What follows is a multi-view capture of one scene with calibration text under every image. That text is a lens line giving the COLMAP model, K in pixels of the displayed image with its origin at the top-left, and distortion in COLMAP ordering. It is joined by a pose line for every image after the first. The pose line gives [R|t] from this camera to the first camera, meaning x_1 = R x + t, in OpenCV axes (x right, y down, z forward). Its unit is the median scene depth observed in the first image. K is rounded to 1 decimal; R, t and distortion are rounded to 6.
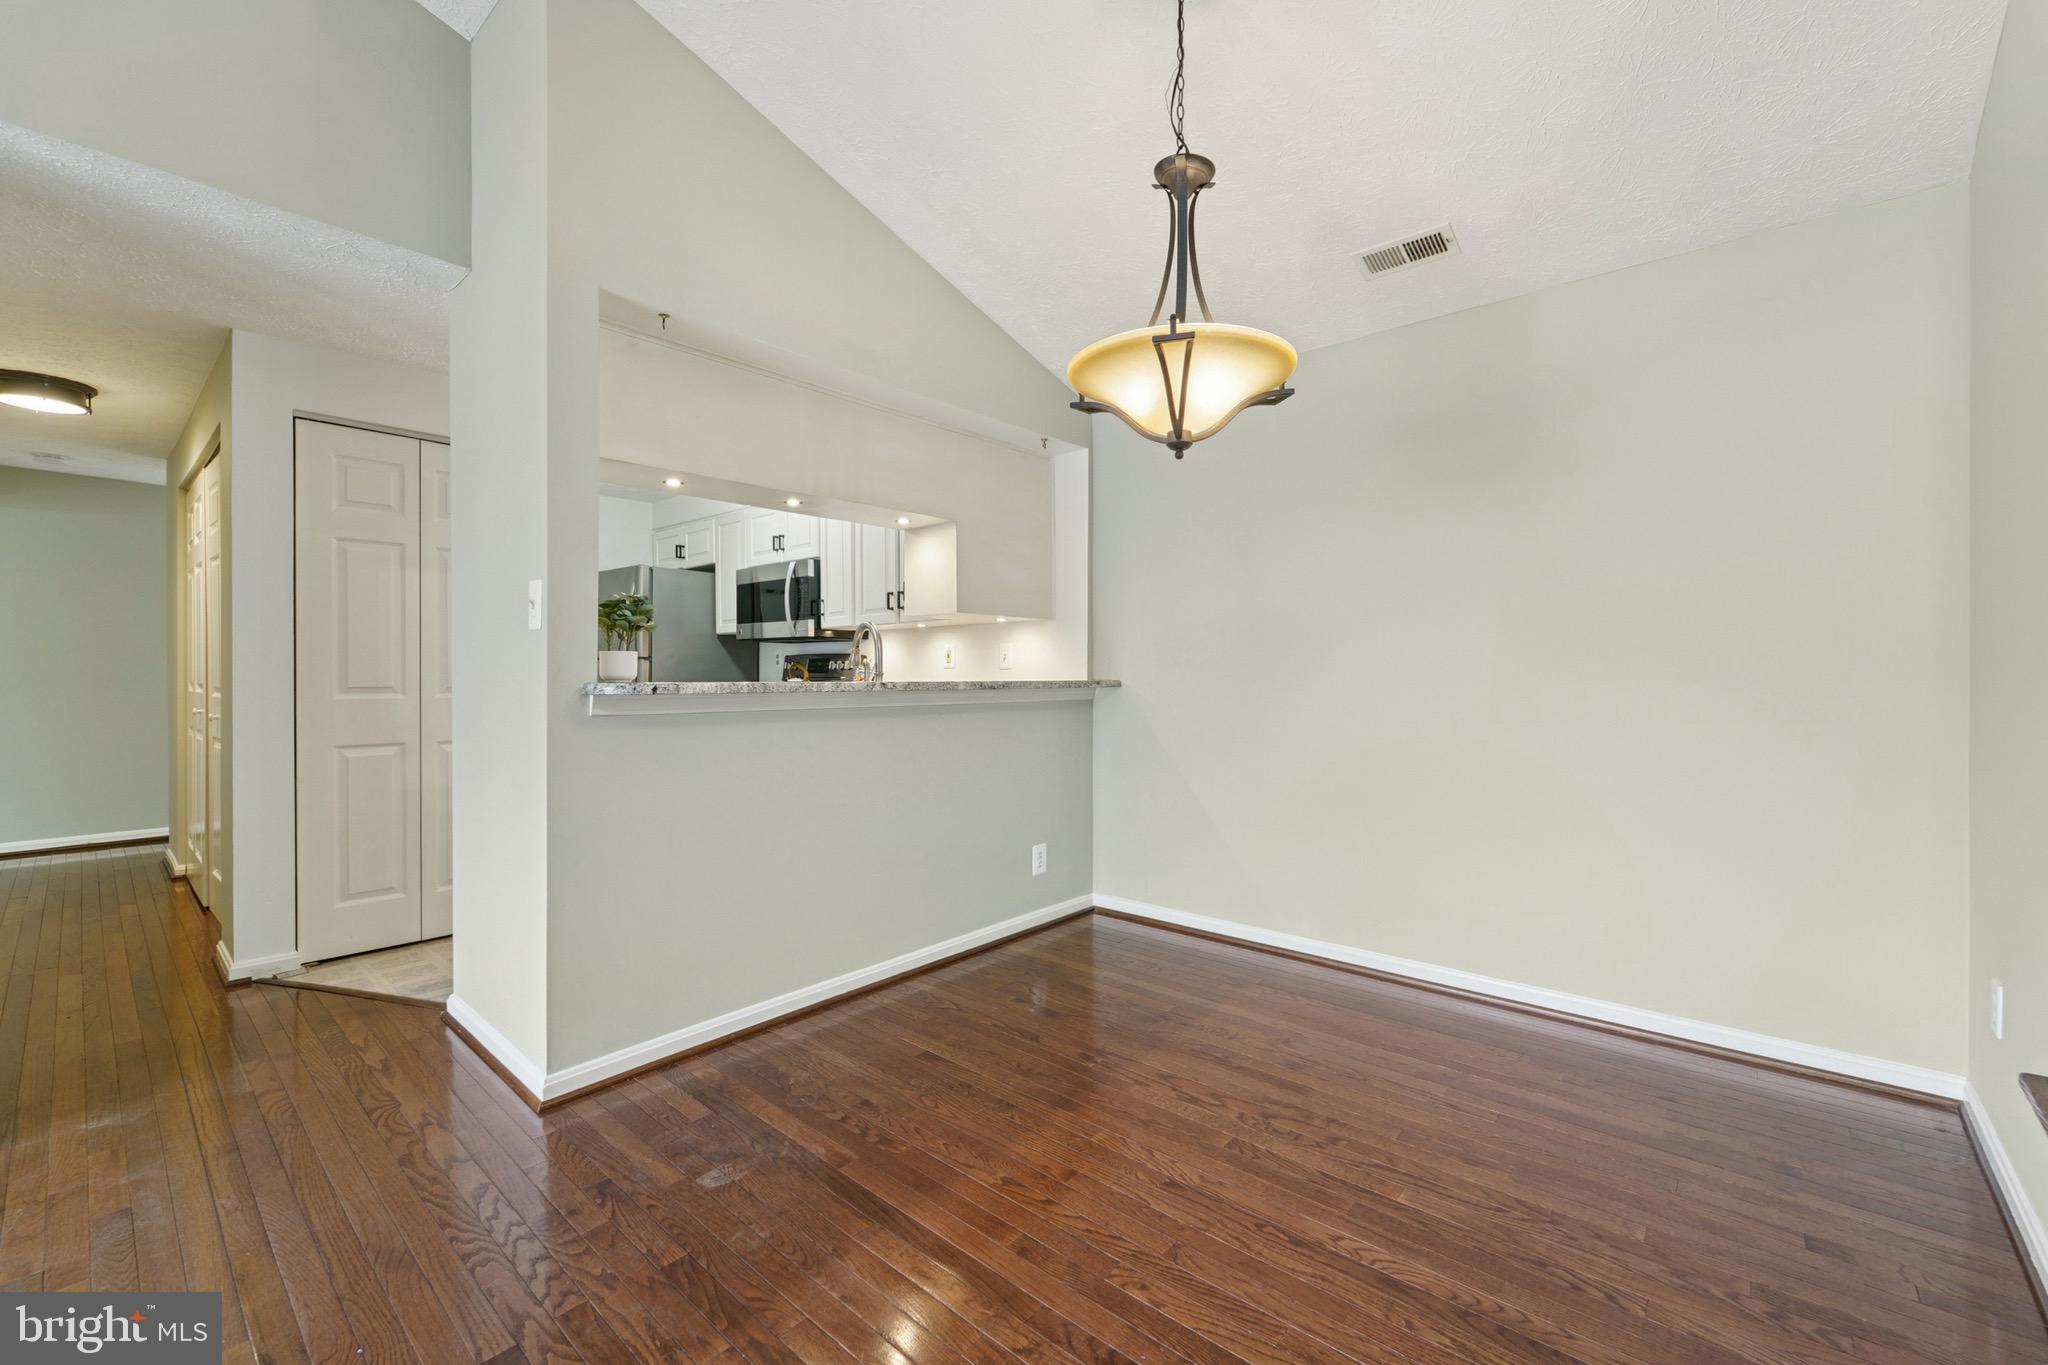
lens RADIAL K [[845.0, 0, 1025.5], [0, 845.0, 671.0], [0, 0, 1]] dist [0.002562, 0.000153]
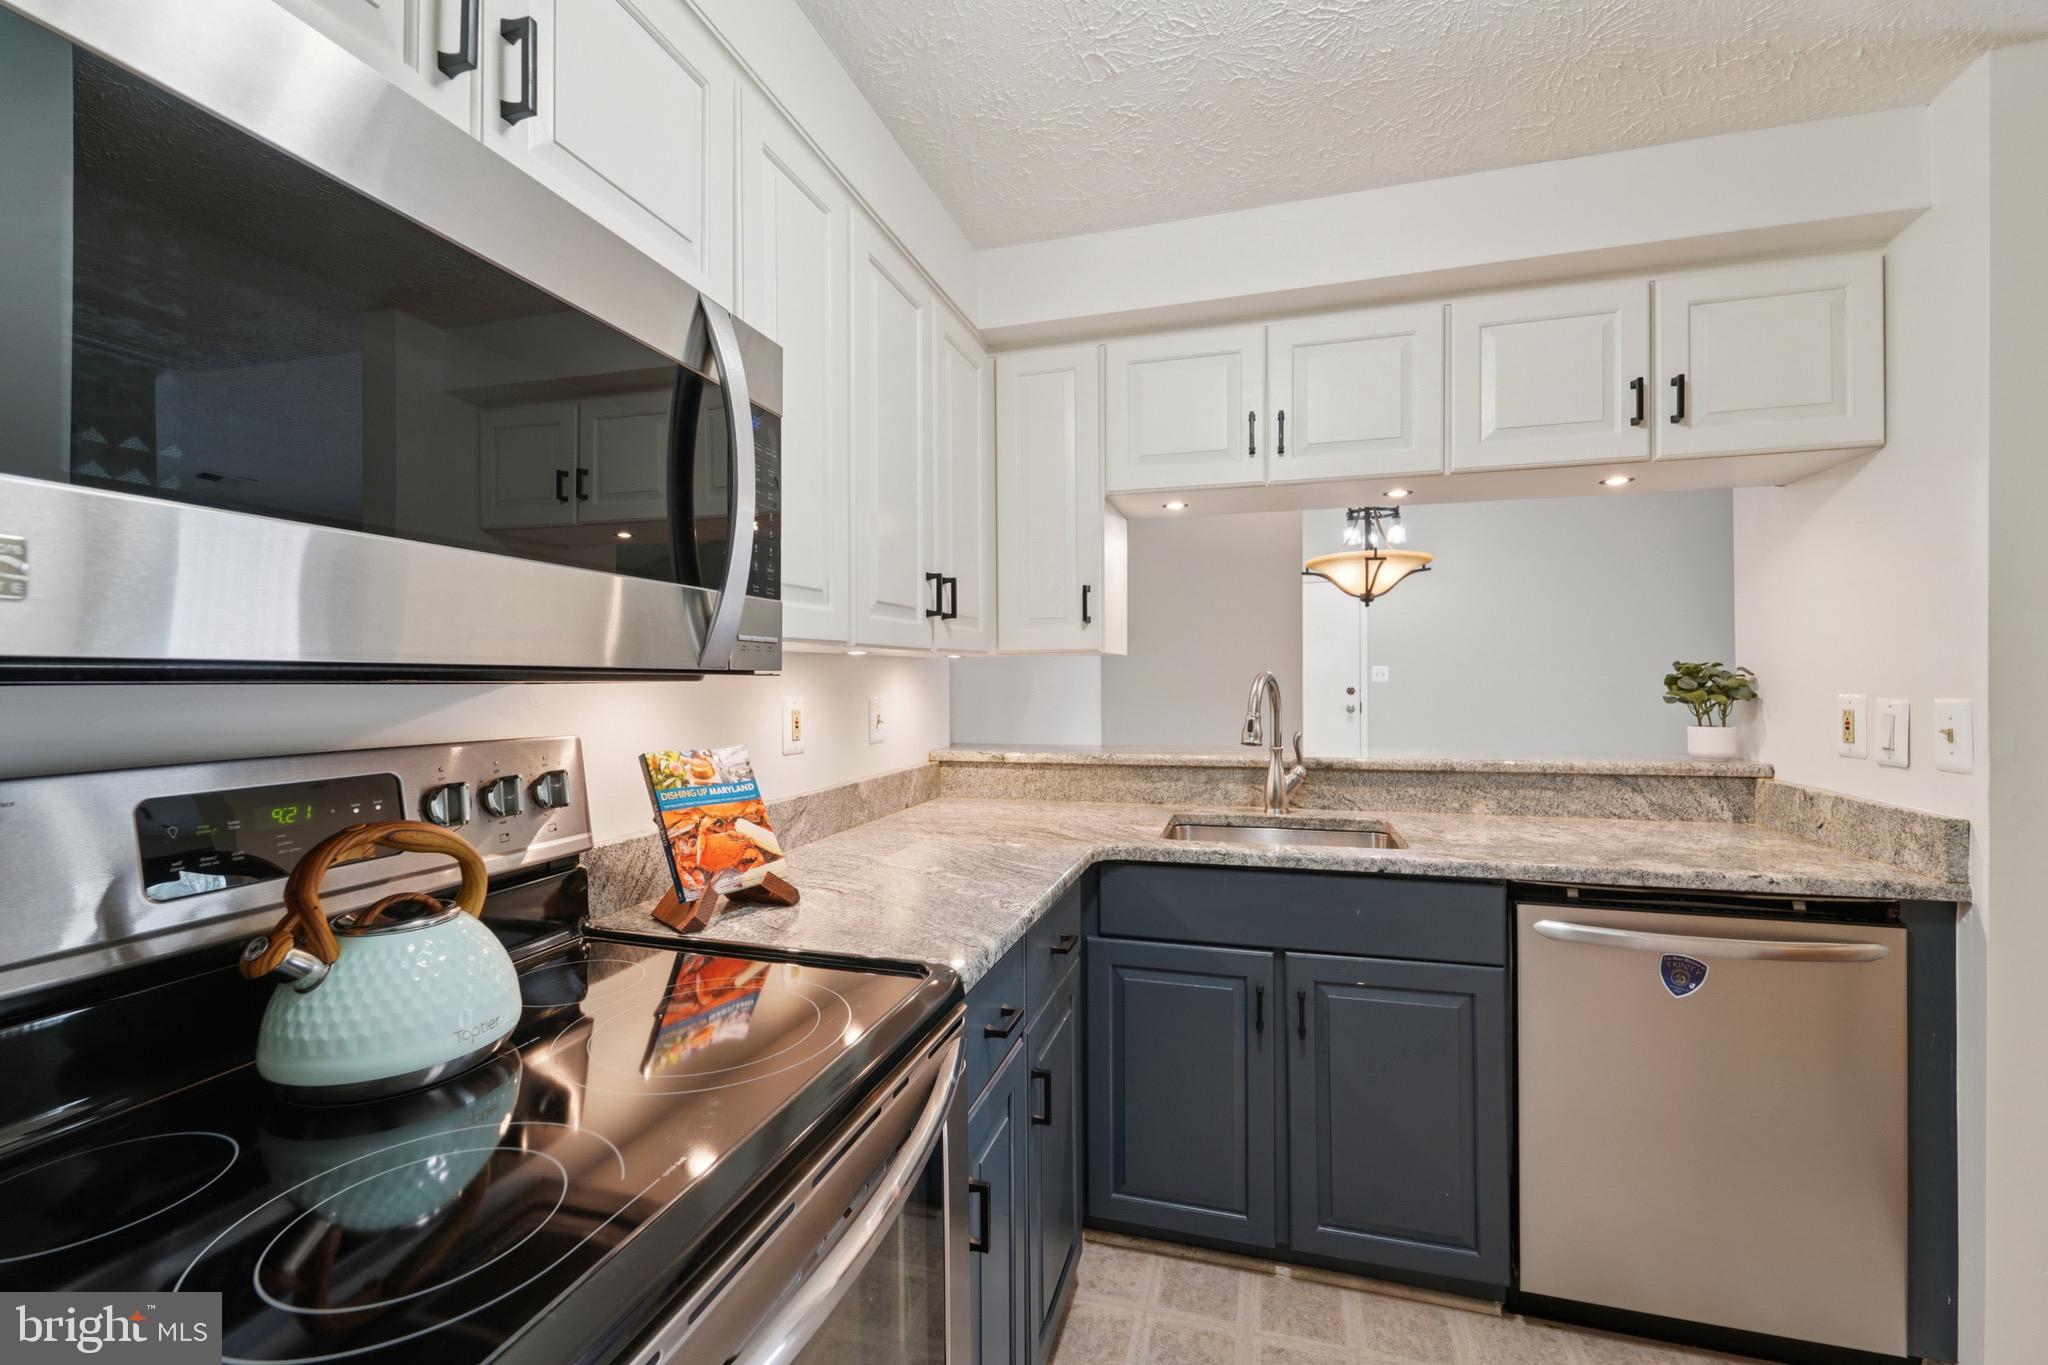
lens RADIAL K [[845.0, 0, 1026.8], [0, 845.0, 677.7], [0, 0, 1]] dist [0.002562, 0.000153]
pose [[-0.428953, 0.004379, 0.903316, -0.493306], [0.005847, 0.999981, -0.002071, -0.037249], [-0.903308, 0.004393, -0.428971, 1.021888]]
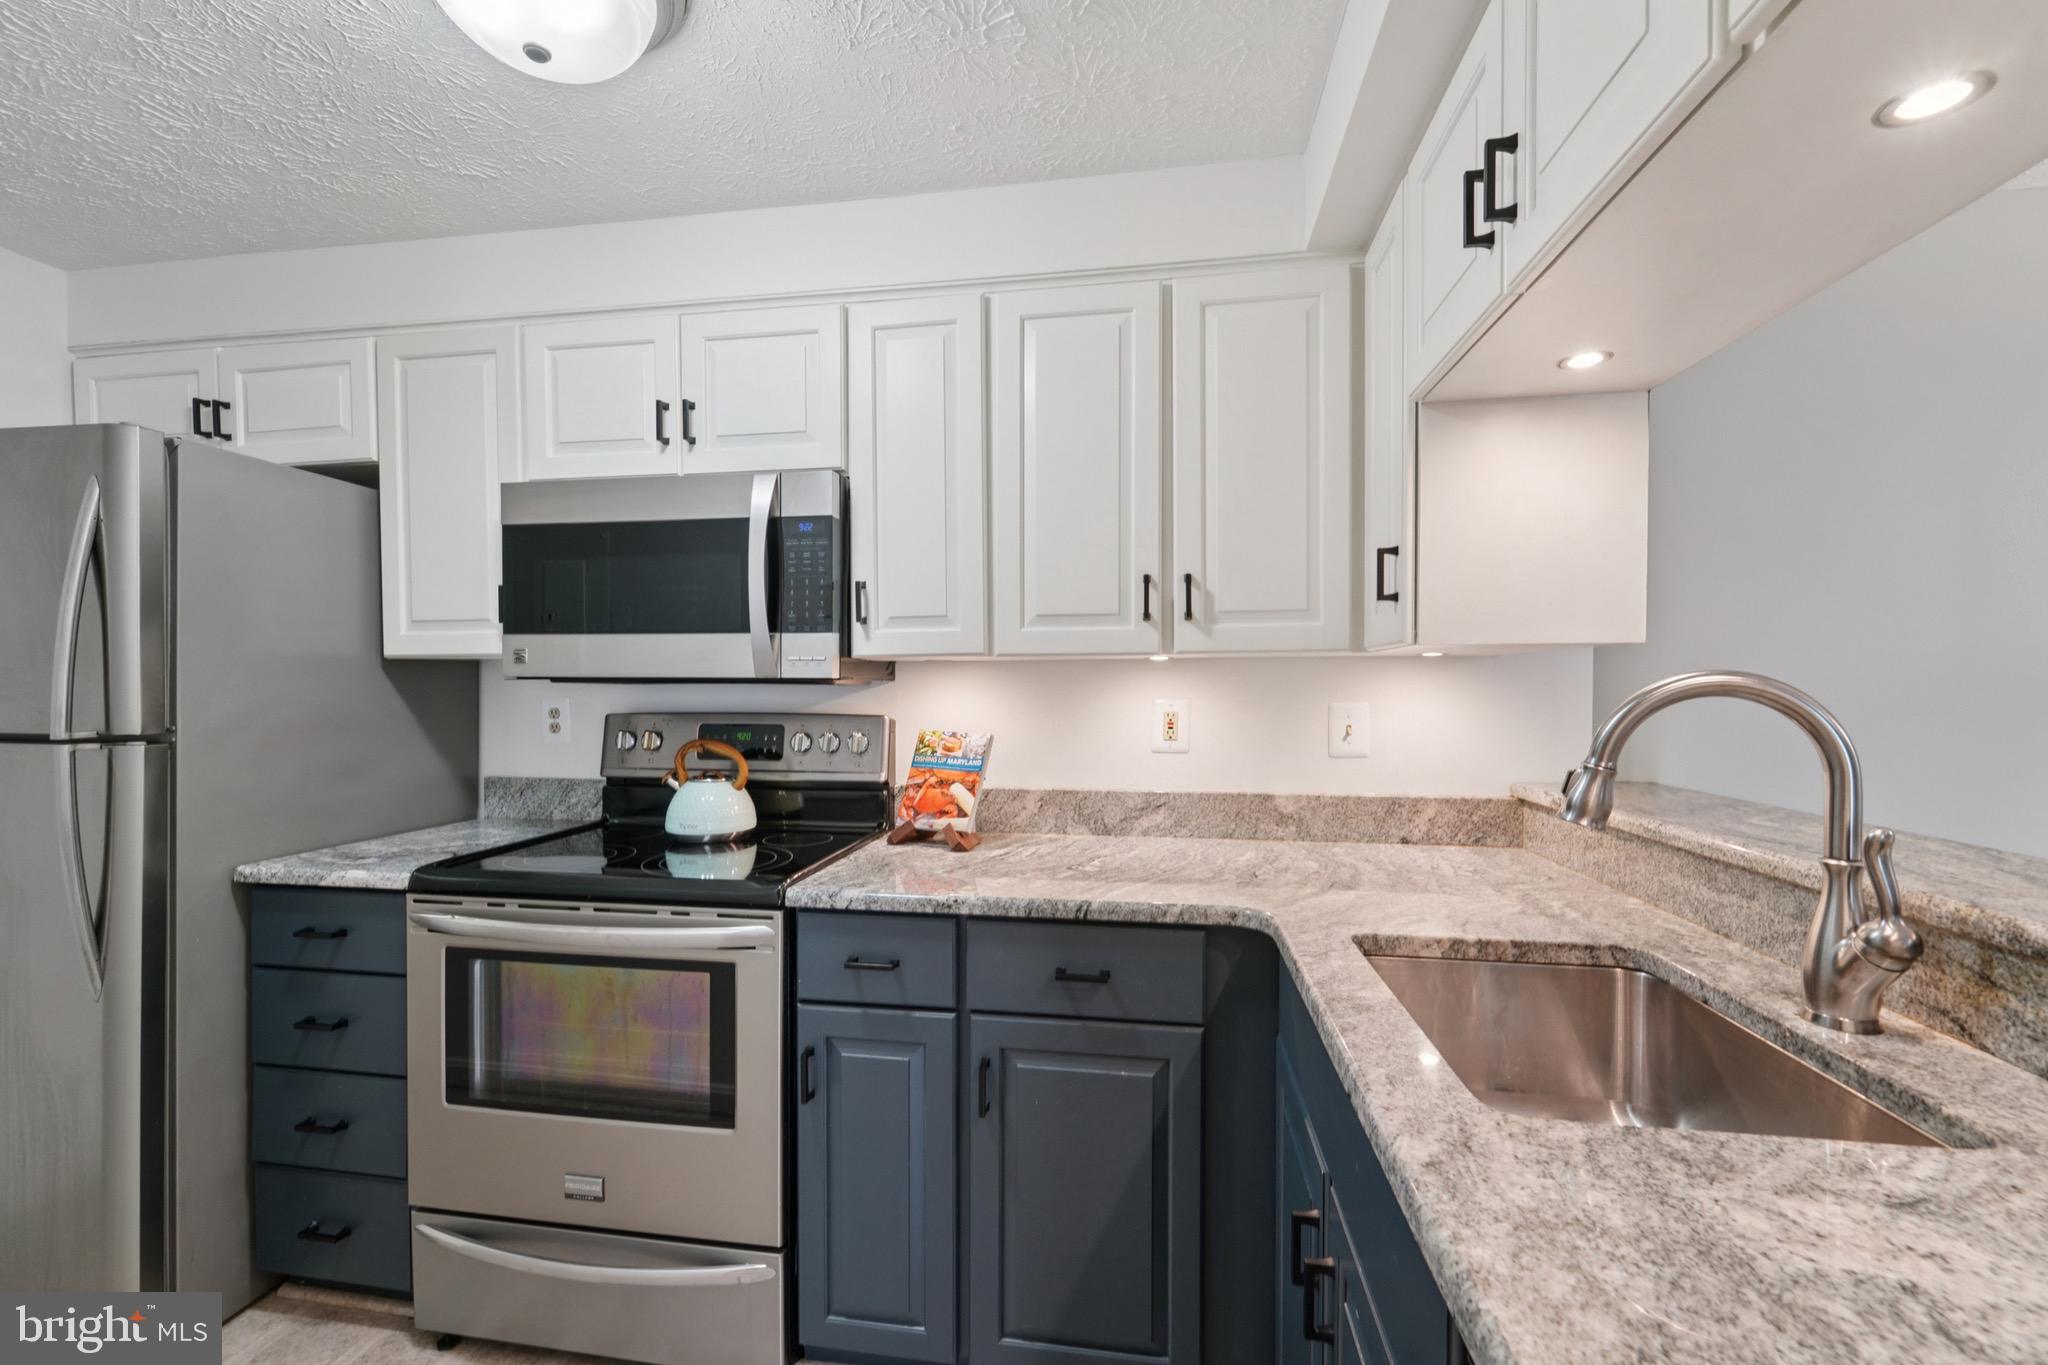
lens RADIAL K [[845.0, 0, 1022.4], [0, 845.0, 691.5], [0, 0, 1]] dist [0.002562, 0.000153]
pose [[0.842952, -0.002825, 0.537982, -0.380303], [-0.001446, 0.999971, 0.007516, -0.036975], [-0.537987, -0.007113, 0.842923, 0.628236]]
